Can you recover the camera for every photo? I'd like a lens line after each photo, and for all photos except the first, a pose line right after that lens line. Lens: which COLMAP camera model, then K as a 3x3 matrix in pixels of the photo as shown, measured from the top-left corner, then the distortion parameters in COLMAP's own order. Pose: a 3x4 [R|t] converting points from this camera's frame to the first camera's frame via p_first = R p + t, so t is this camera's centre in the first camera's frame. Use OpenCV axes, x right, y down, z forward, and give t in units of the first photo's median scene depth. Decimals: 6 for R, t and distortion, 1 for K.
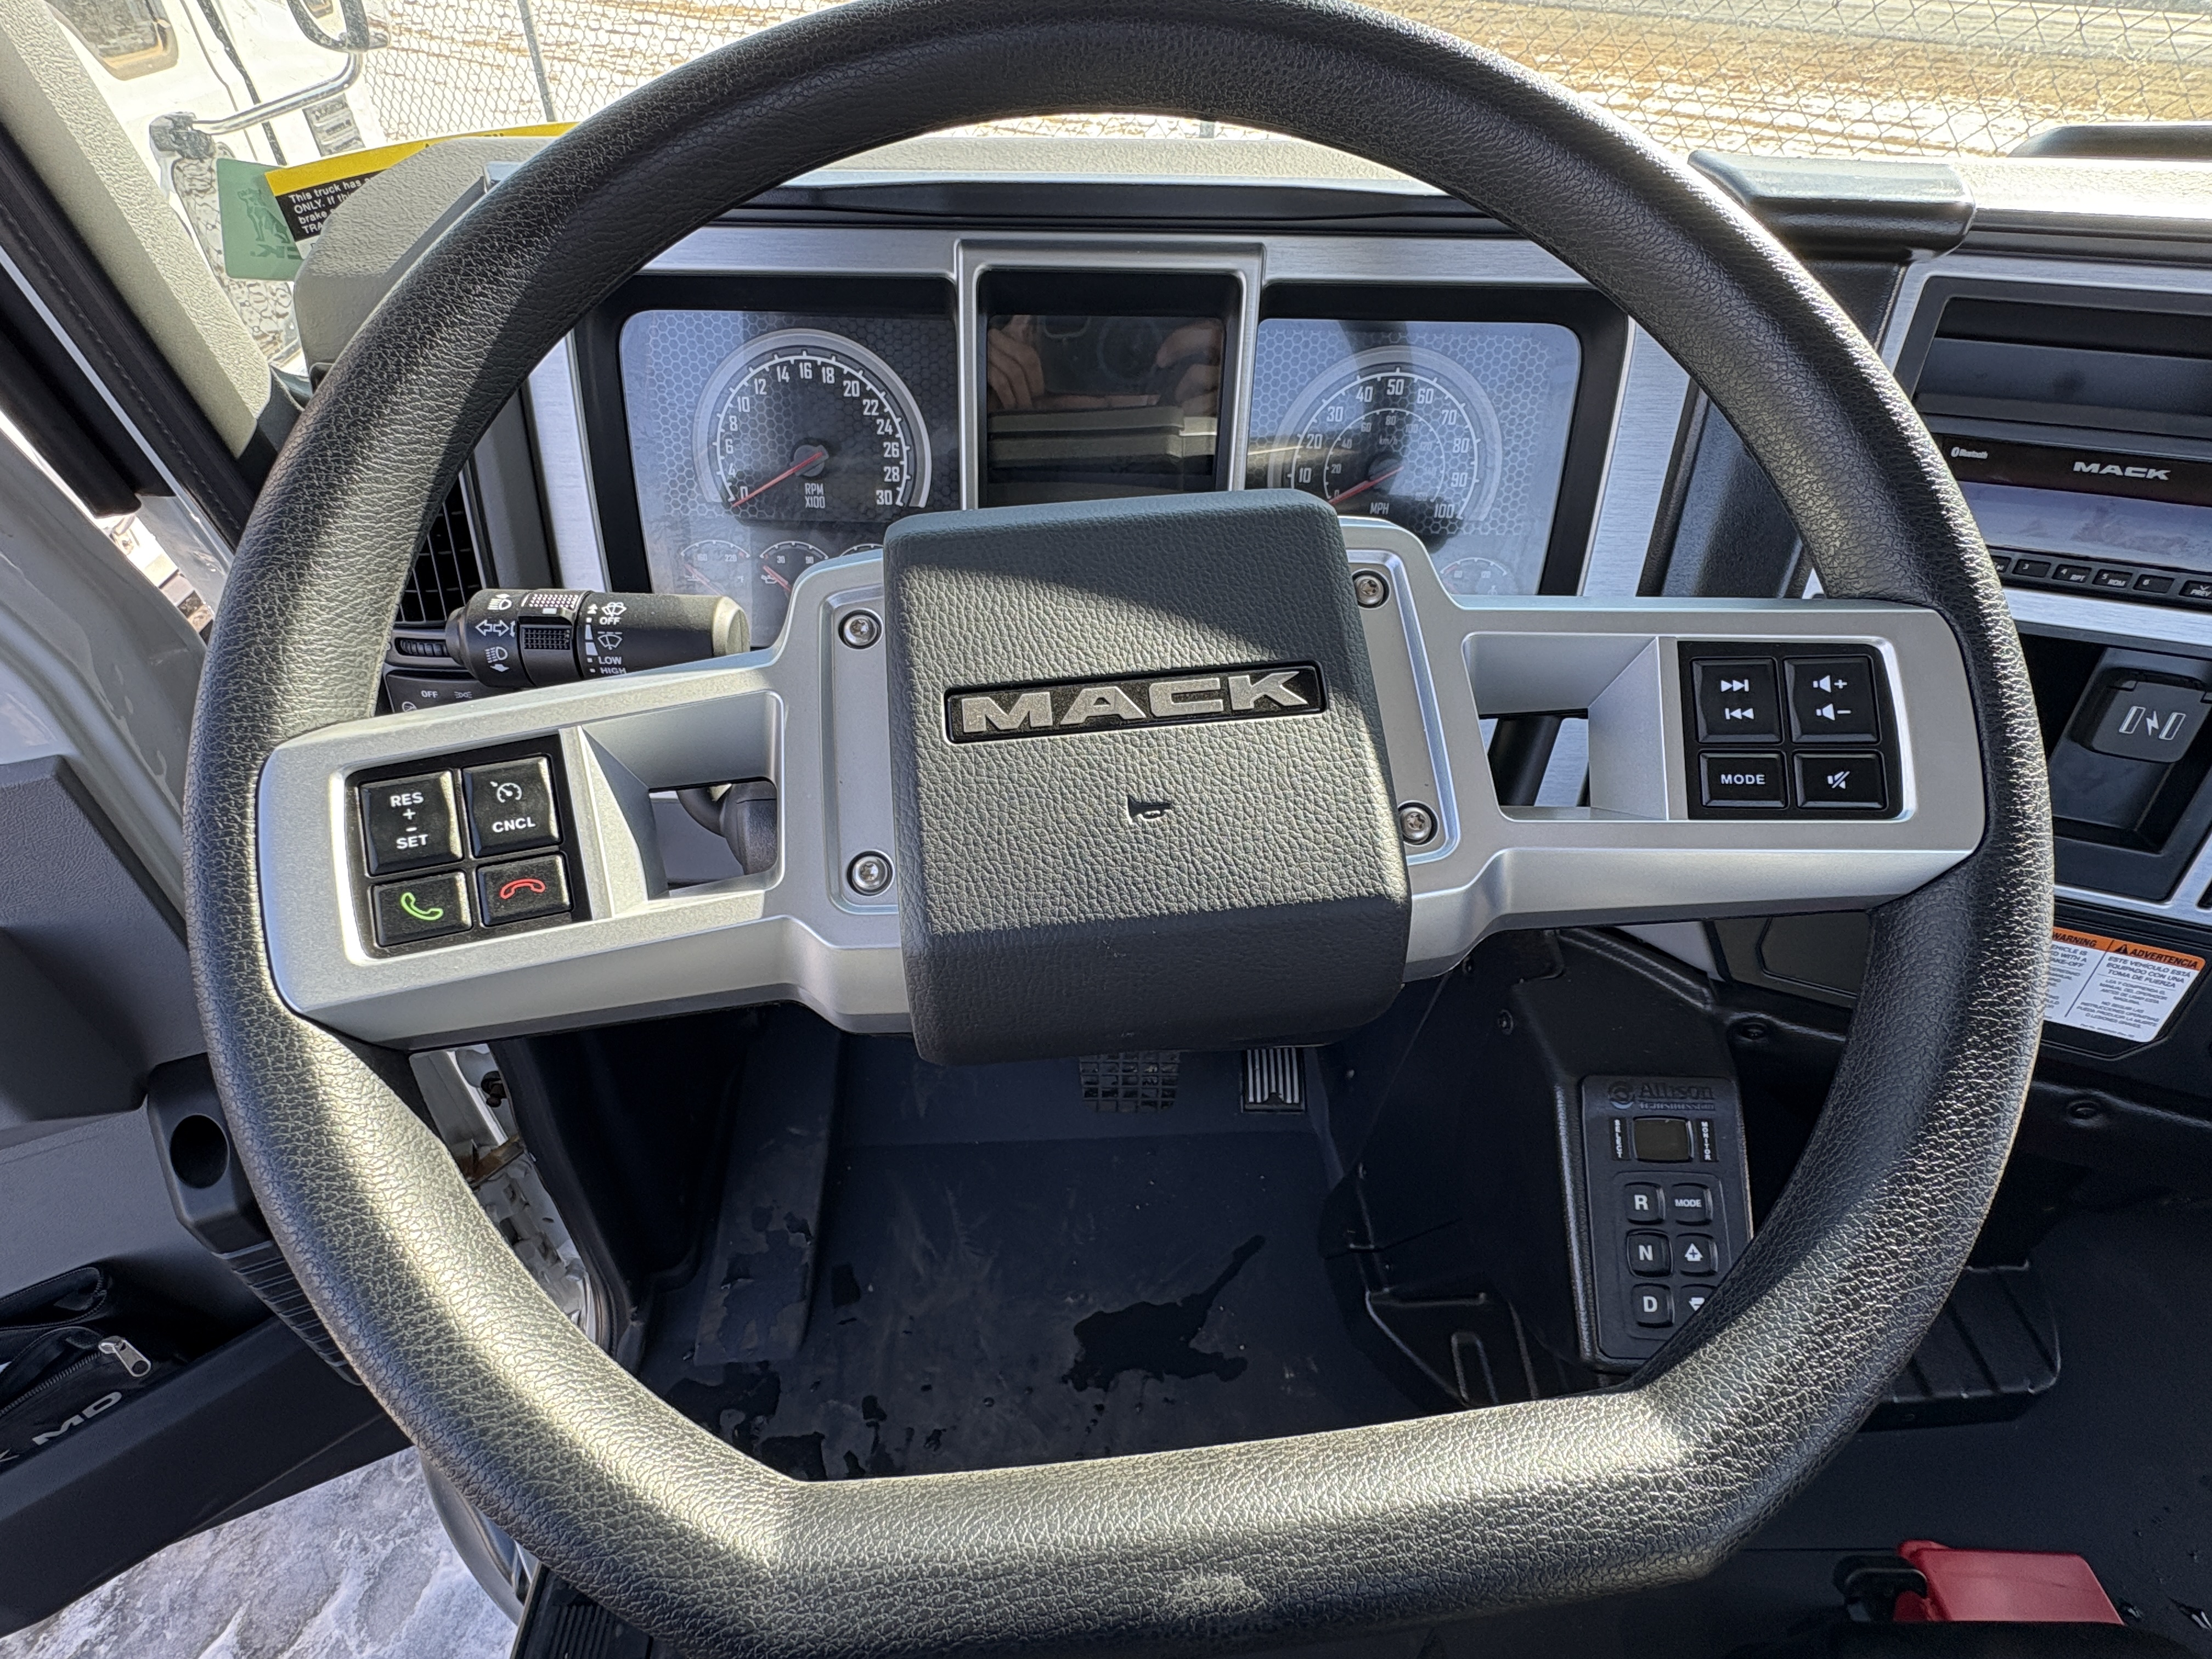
lens RADIAL K [[1095.9, 0, 1106.0], [0, 1095.9, 829.5], [0, 0, 1]] dist [-0.004152, -0.000263]
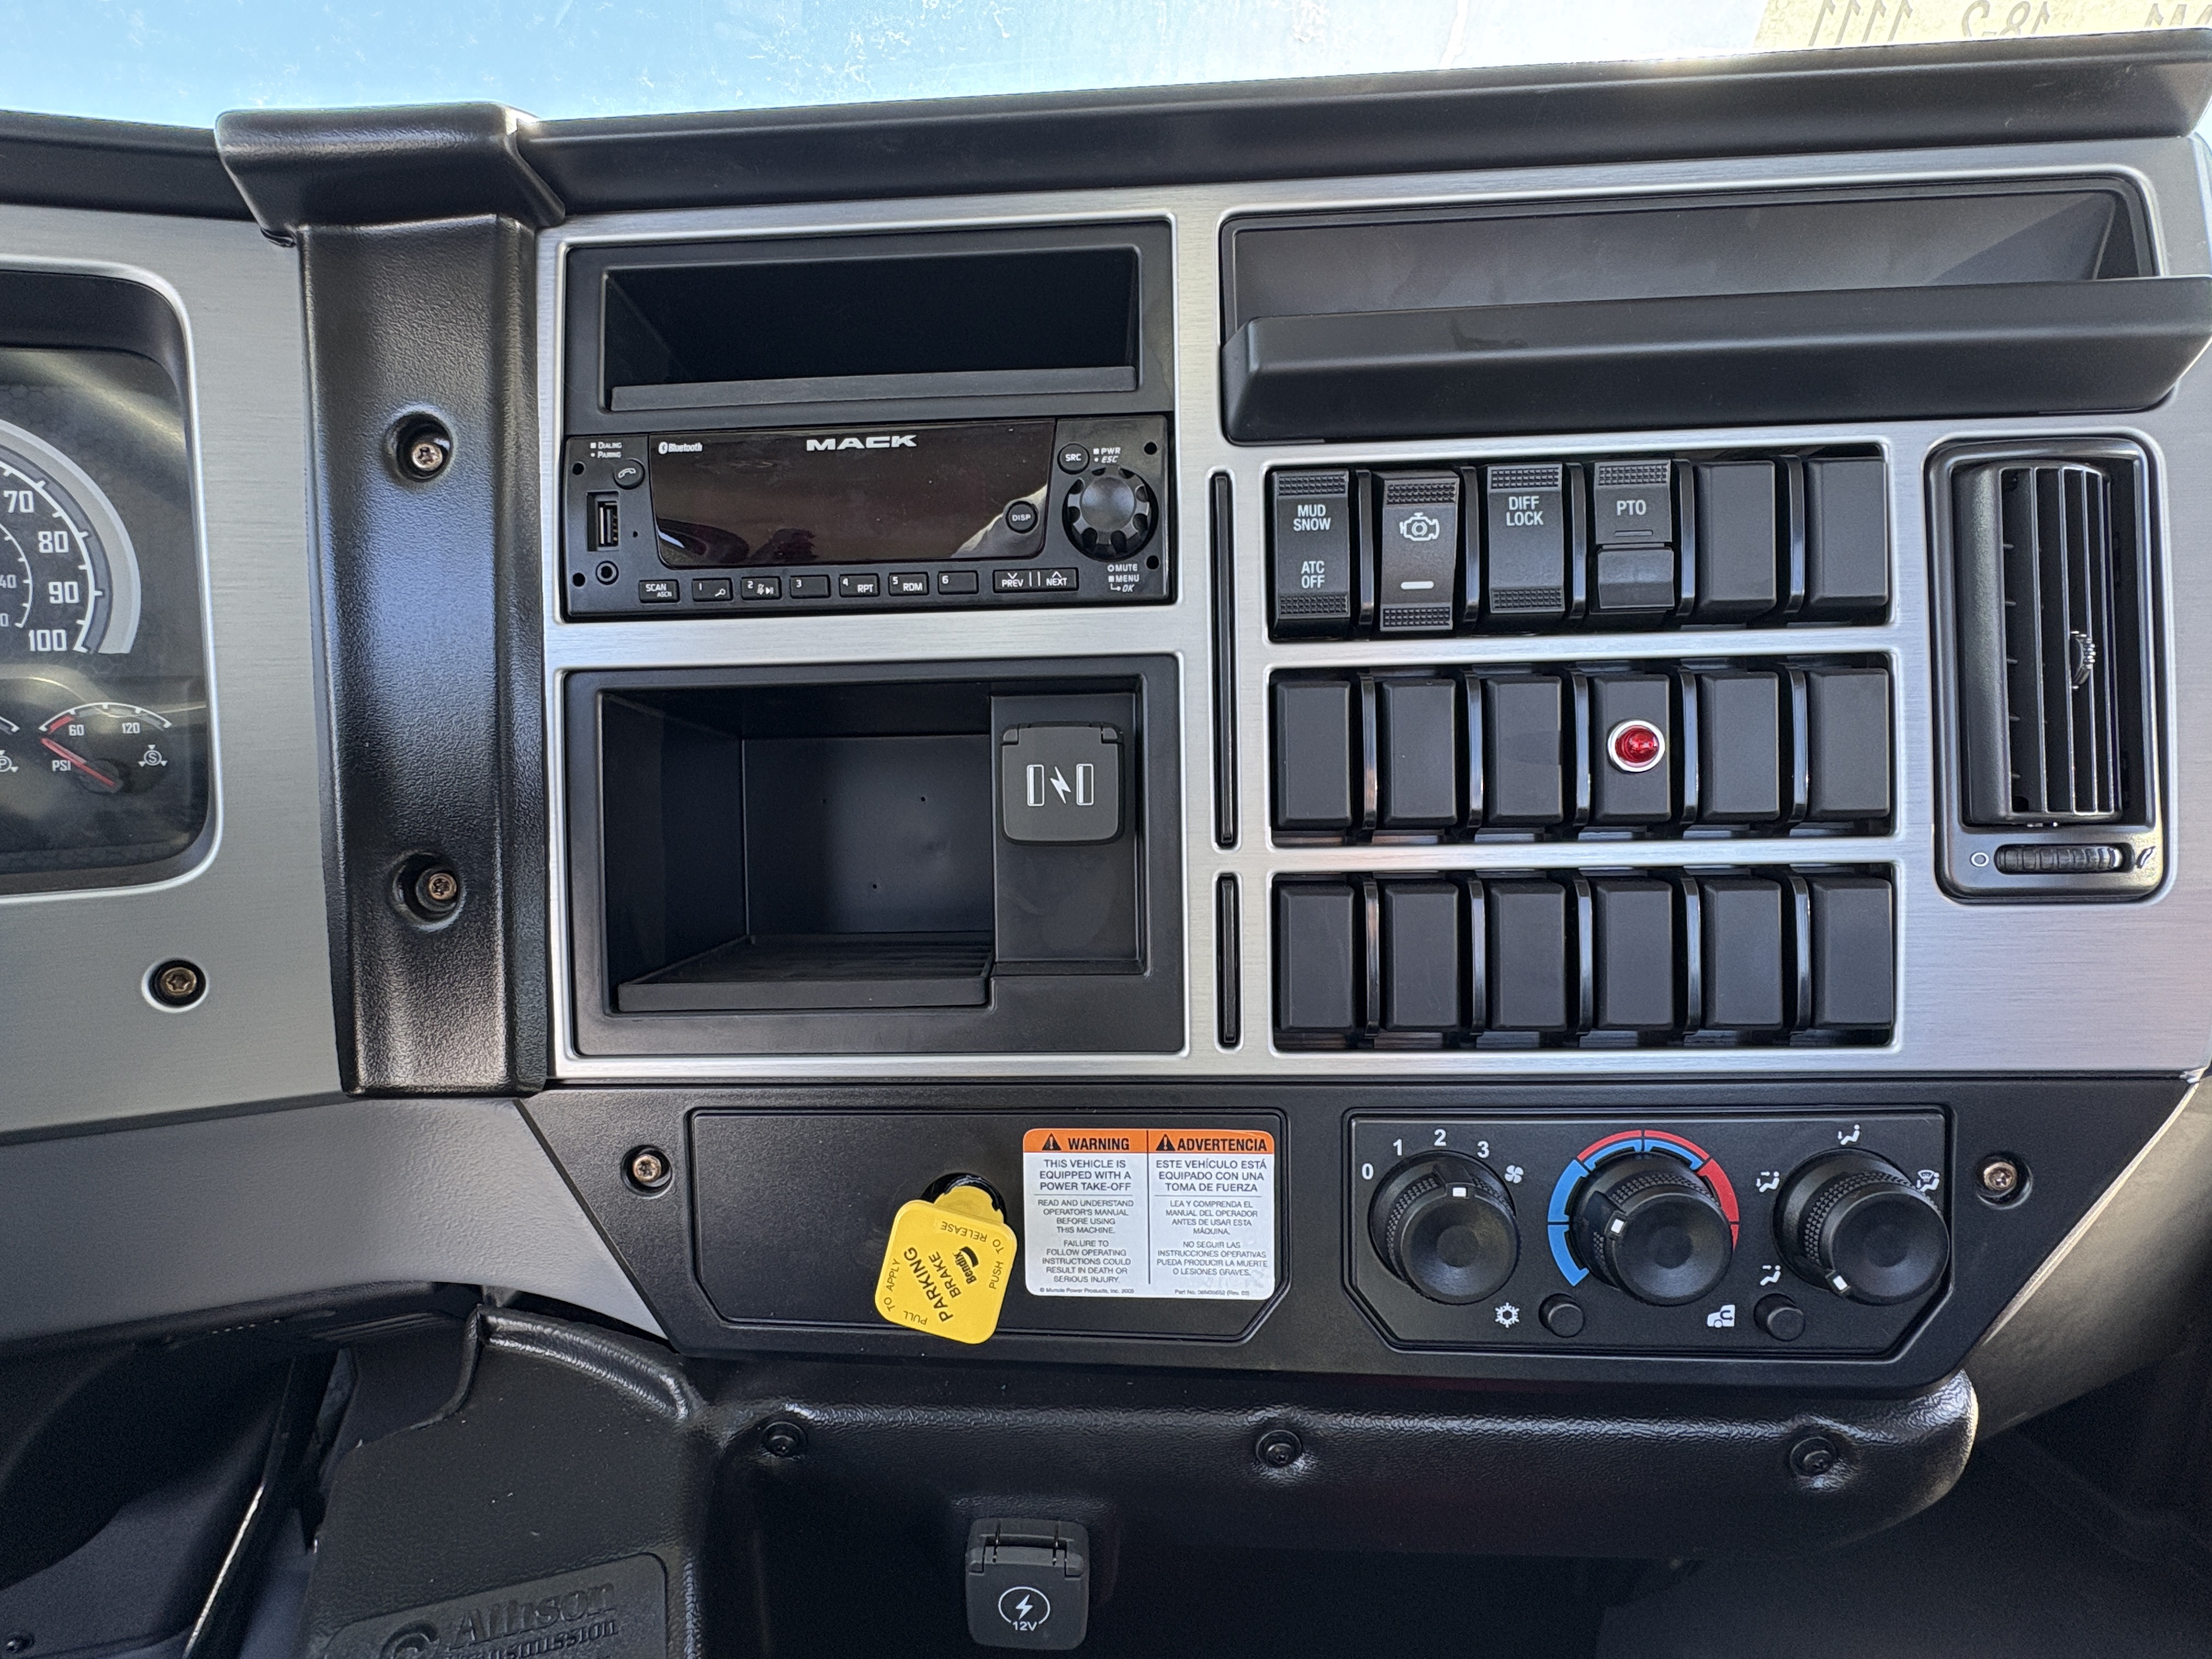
lens RADIAL K [[1095.9, 0, 1106.0], [0, 1095.9, 829.5], [0, 0, 1]] dist [-0.004152, -0.000263]
pose [[0.956592, -0.090916, 0.276885, 0.793410], [0.201735, 0.892242, -0.403989, 0.208714], [-0.210320, 0.442310, 0.871853, 0.410472]]
